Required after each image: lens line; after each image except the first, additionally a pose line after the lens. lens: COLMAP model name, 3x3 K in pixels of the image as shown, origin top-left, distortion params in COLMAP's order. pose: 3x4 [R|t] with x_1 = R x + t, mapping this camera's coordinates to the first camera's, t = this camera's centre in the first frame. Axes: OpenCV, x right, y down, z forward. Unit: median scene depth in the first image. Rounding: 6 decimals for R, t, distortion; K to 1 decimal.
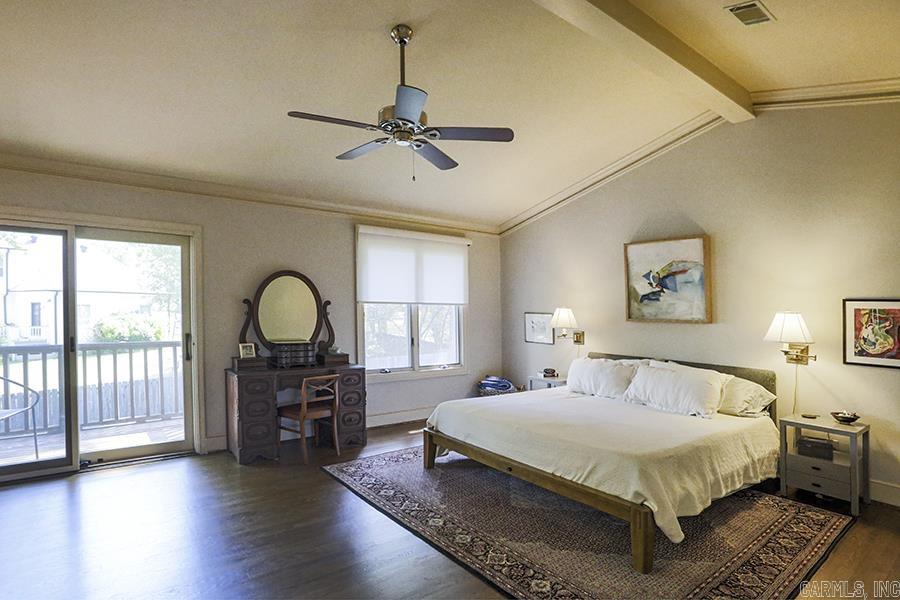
lens RADIAL K [[457.1, 0, 450.0], [0, 457.1, 300.0], [0, 0, 1]] dist [-0.068351, 0.034949]
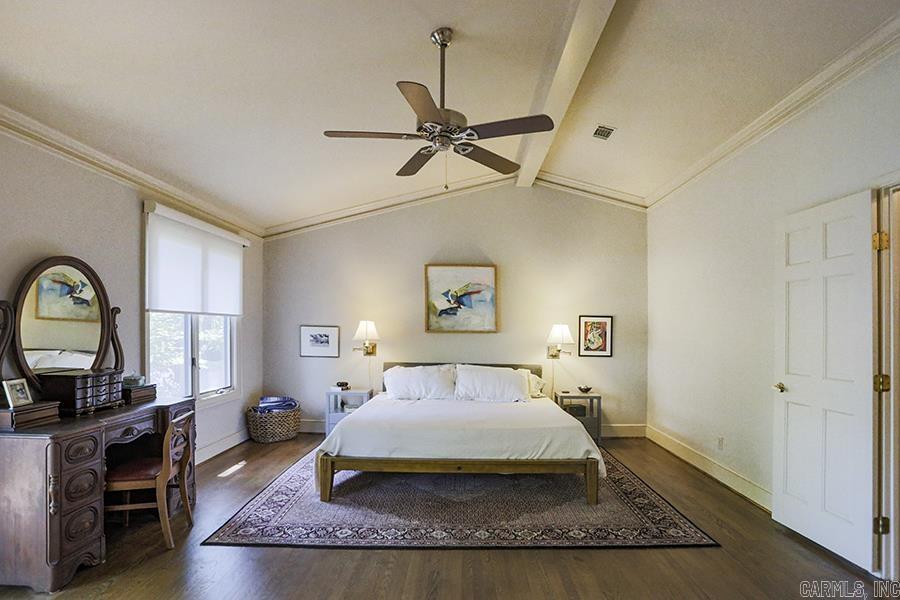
lens RADIAL K [[467.7, 0, 450.5], [0, 467.7, 315.9], [0, 0, 1]] dist [-0.081064, 0.037237]
pose [[0.629254, 0.014230, 0.777069, -0.523671], [-0.016349, 0.999853, -0.005071, 0.010715], [-0.777027, -0.009514, 0.629395, 0.223737]]
